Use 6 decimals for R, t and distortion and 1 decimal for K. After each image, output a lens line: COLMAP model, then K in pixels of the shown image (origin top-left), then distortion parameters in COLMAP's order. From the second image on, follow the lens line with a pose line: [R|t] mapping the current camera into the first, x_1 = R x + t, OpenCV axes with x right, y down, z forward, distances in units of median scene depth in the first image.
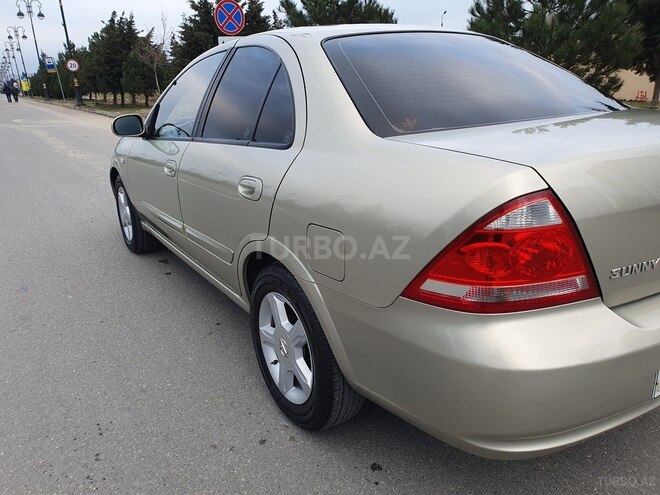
lens RADIAL K [[539.3, 0, 312.6], [0, 539.3, 248.7], [0, 0, 1]] dist [-0.002078, 0.004258]
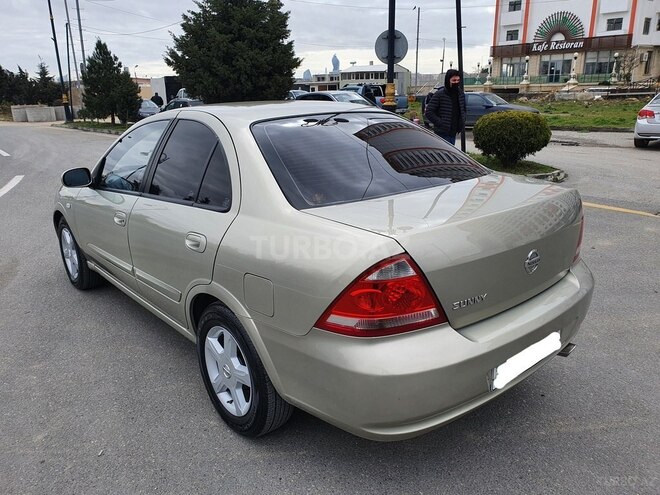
lens RADIAL K [[532.5, 0, 327.3], [0, 532.5, 252.0], [0, 0, 1]] dist [-0.013707, 0.011298]
pose [[0.988689, -0.023918, 0.148059, 0.001267], [0.029117, 0.999030, -0.033045, -0.044621], [-0.147125, 0.036983, 0.988426, -0.274689]]
